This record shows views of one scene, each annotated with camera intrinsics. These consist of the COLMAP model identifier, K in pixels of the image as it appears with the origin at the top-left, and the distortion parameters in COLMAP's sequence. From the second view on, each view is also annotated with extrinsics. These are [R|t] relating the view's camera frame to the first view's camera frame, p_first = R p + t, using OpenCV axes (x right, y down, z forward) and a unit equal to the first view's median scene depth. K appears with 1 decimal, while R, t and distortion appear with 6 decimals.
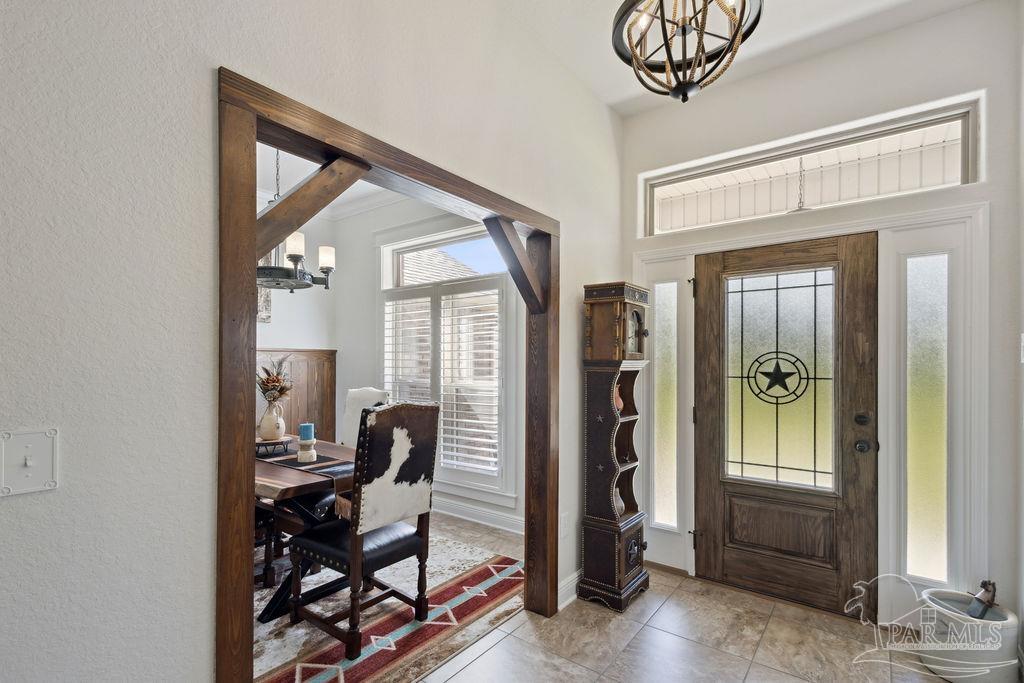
lens RADIAL K [[479.4, 0, 511.2], [0, 479.4, 368.2], [0, 0, 1]] dist [0.001665, 0.000106]
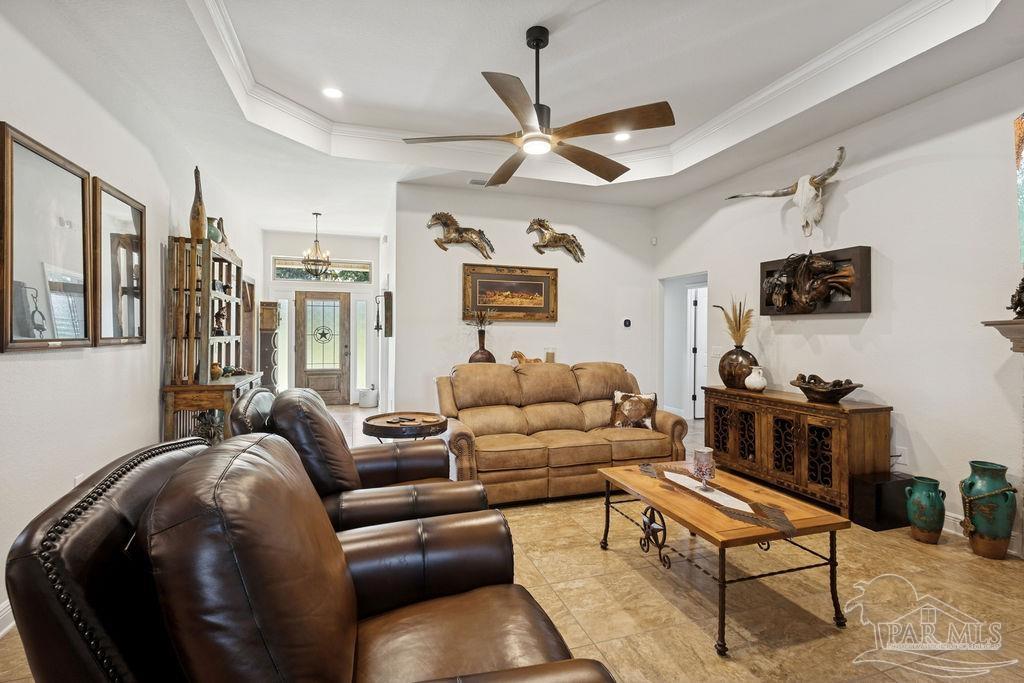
lens RADIAL K [[494.1, 0, 512.0], [0, 494.1, 341.5], [0, 0, 1]] dist [0.000733, -0.000011]
pose [[0.569231, -0.009258, 0.822125, -1.368850], [-0.003056, 0.999906, 0.013376, 0.016047], [-0.822172, -0.010127, 0.569149, -1.813277]]
